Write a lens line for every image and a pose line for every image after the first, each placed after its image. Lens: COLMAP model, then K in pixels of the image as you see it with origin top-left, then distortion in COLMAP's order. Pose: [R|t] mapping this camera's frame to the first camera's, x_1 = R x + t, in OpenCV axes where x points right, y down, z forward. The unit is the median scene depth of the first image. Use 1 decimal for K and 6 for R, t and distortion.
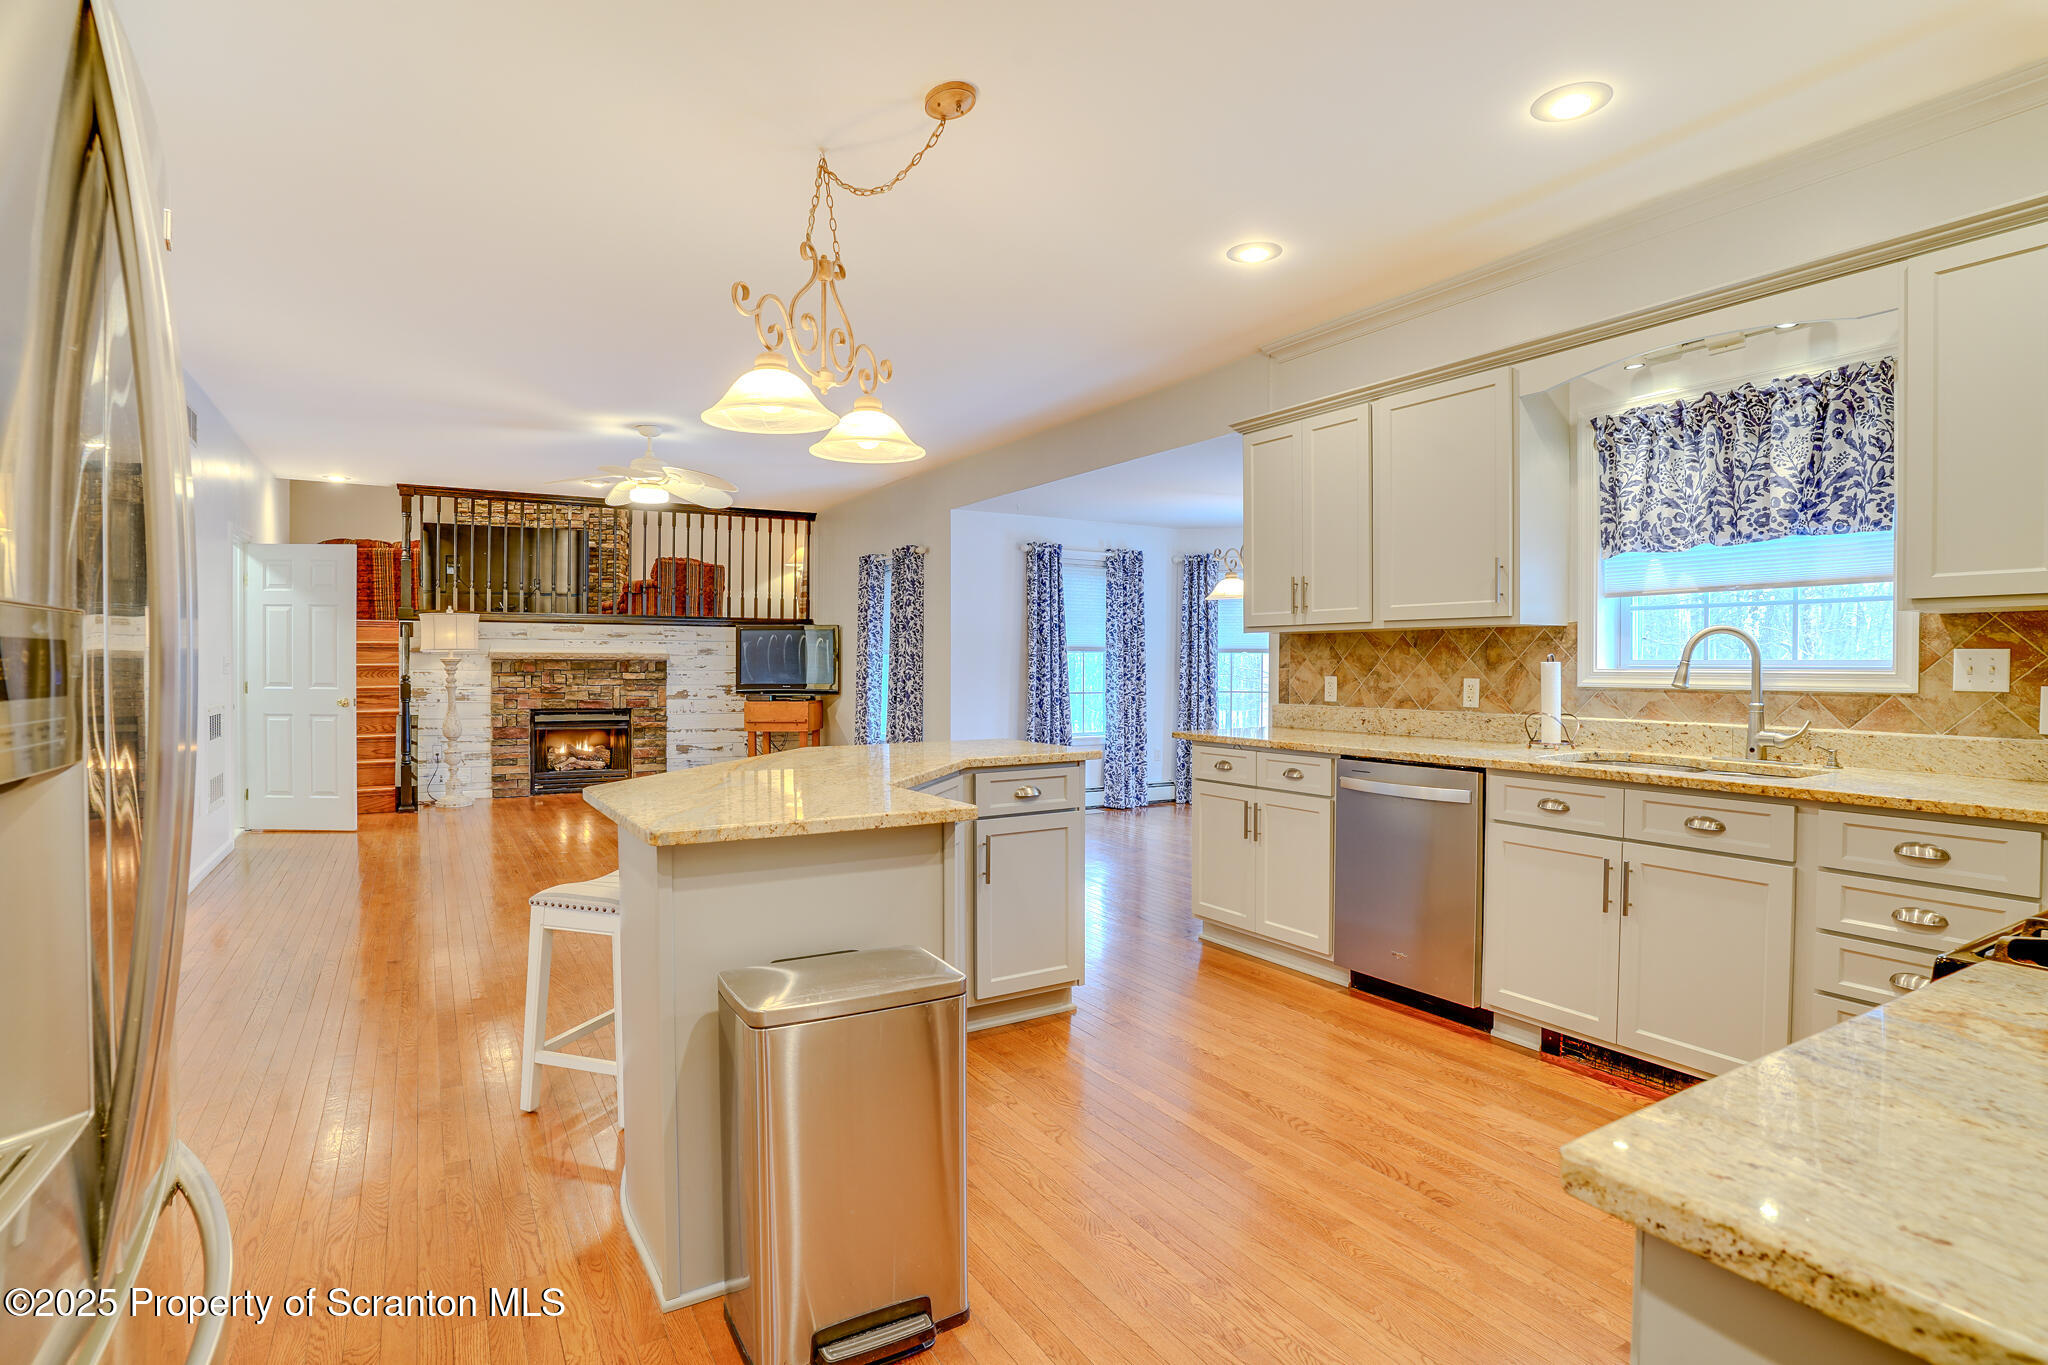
lens RADIAL K [[1031.0, 0, 1014.2], [0, 1031.0, 680.9], [0, 0, 1]] dist [-0.081158, 0.035770]
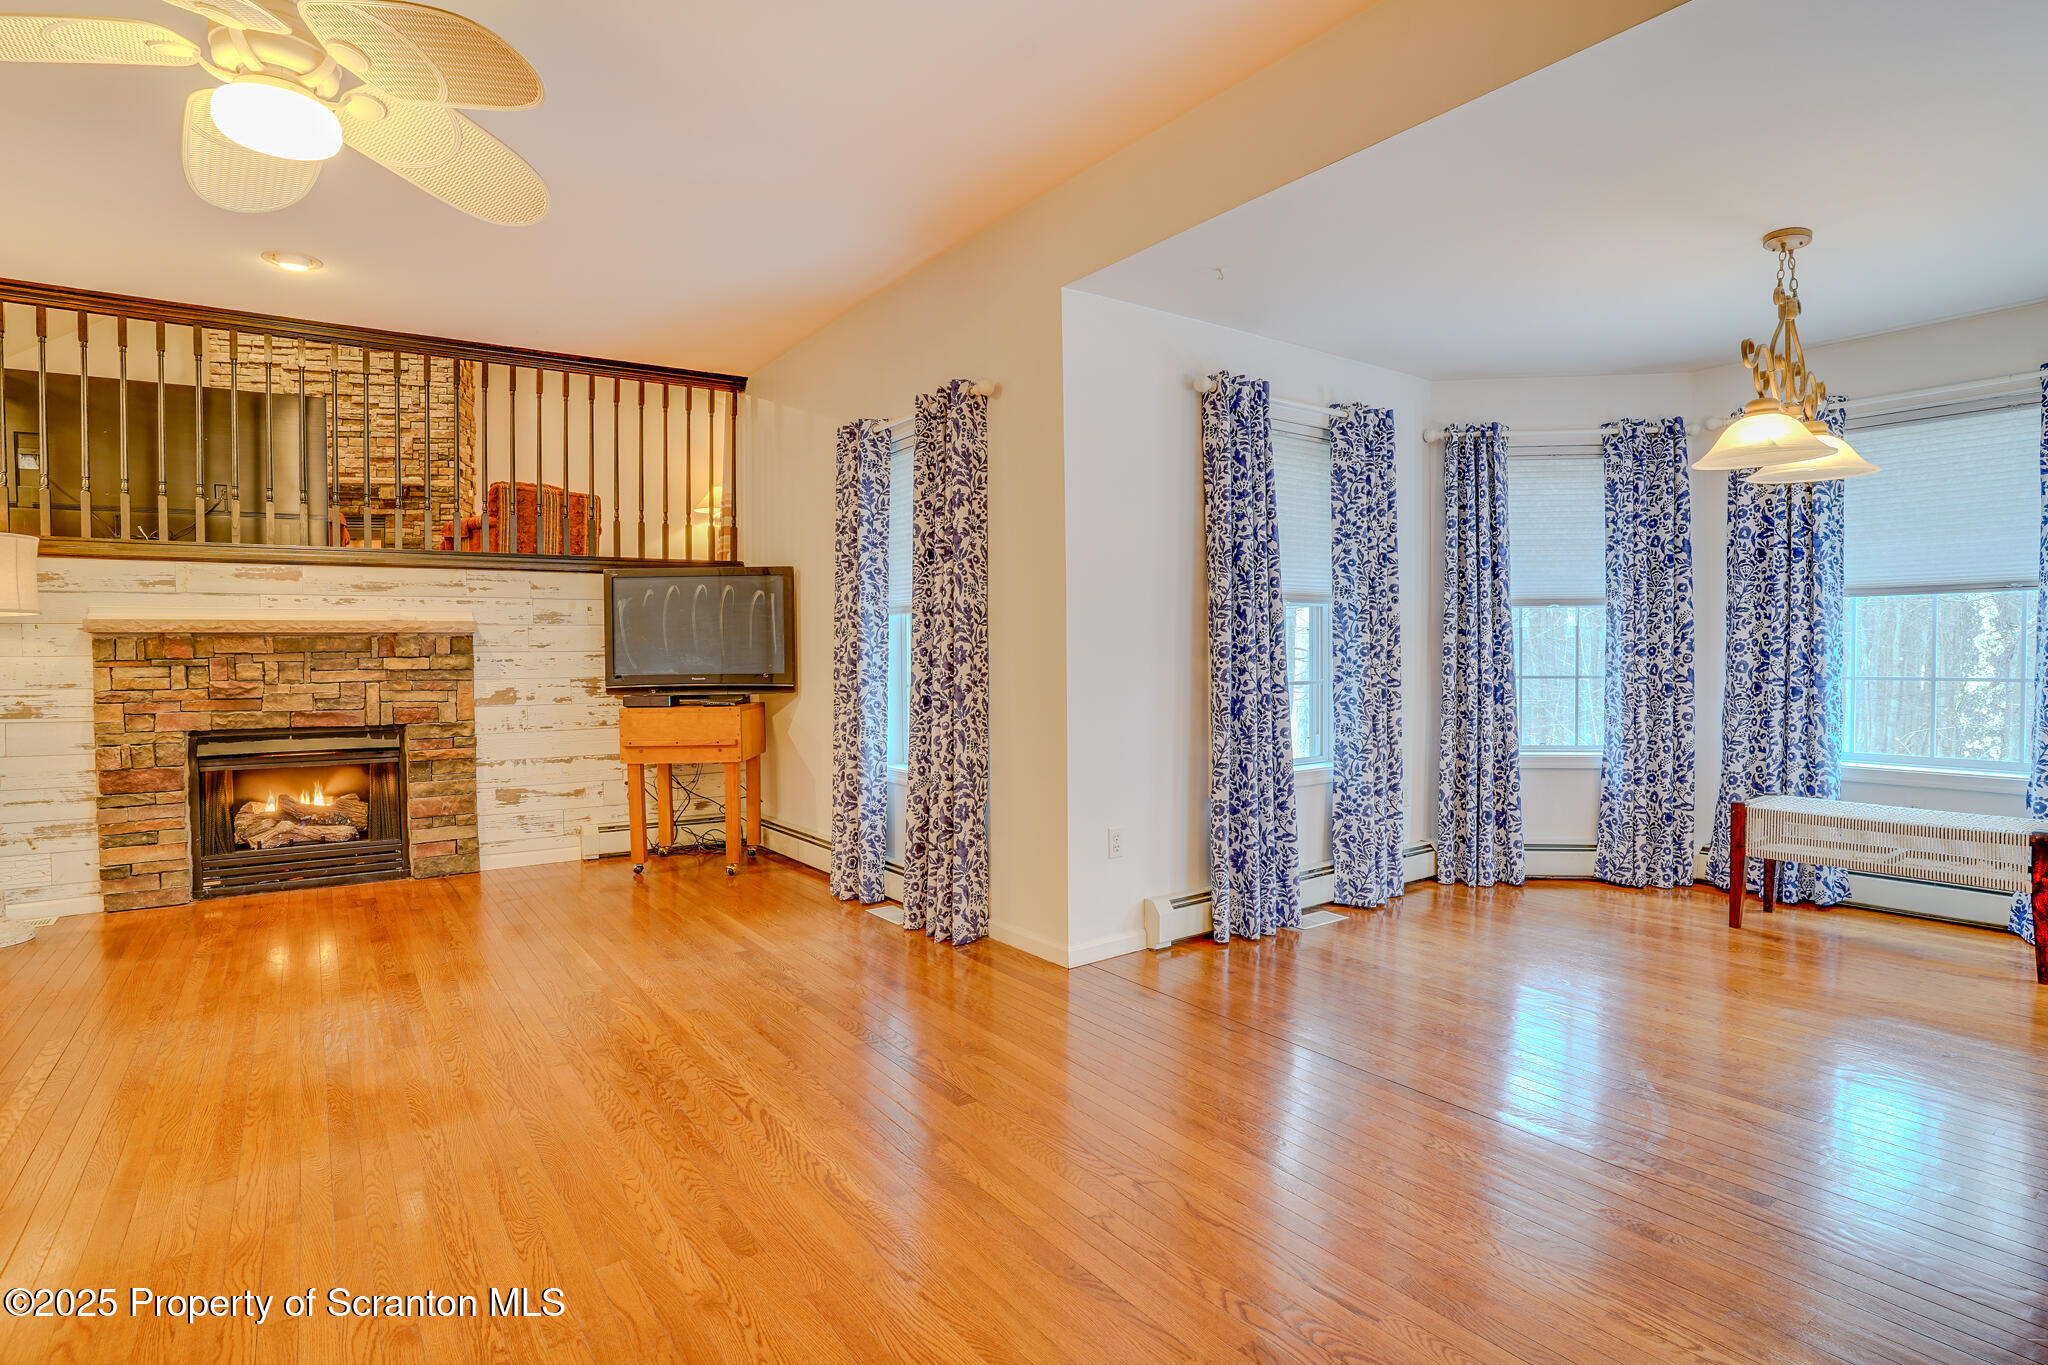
lens RADIAL K [[1031.0, 0, 1014.2], [0, 1031.0, 680.9], [0, 0, 1]] dist [-0.081158, 0.035770]
pose [[0.996631, -0.014565, 0.080711, -0.206021], [0.013488, 0.999813, 0.013880, 0.002286], [-0.080898, -0.012745, 0.996641, 0.929291]]
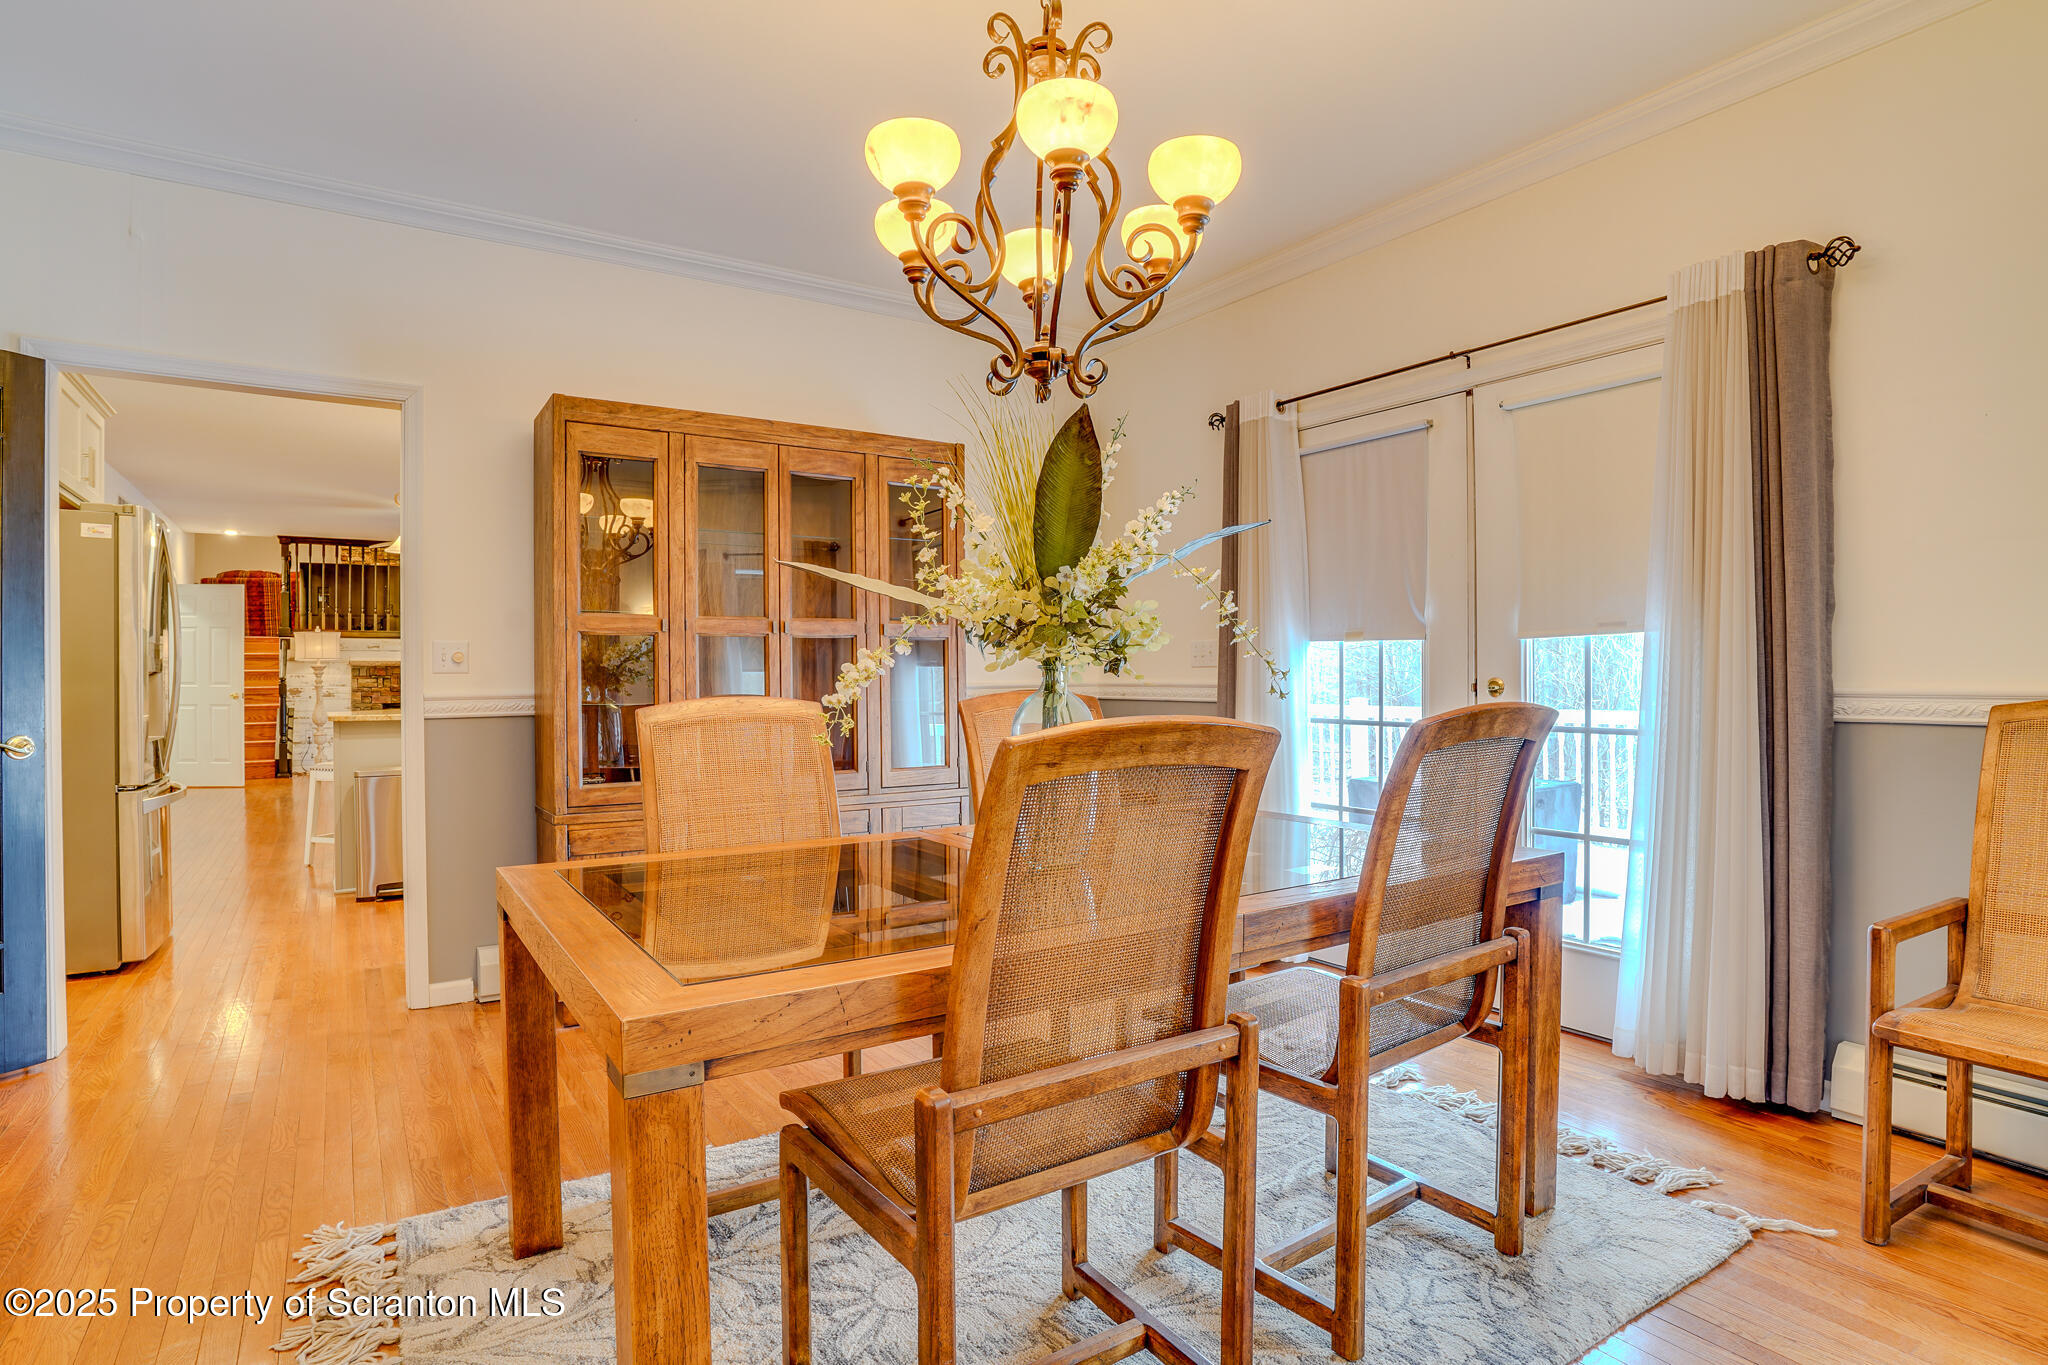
lens RADIAL K [[1052.7, 0, 1021.6], [0, 1052.7, 679.2], [0, 0, 1]] dist [-0.086412, 0.040301]
pose [[0.997343, -0.005781, 0.072622, 0.505992], [0.006619, 0.999914, -0.011312, 0.032549], [-0.072550, 0.011762, 0.997295, -0.770727]]
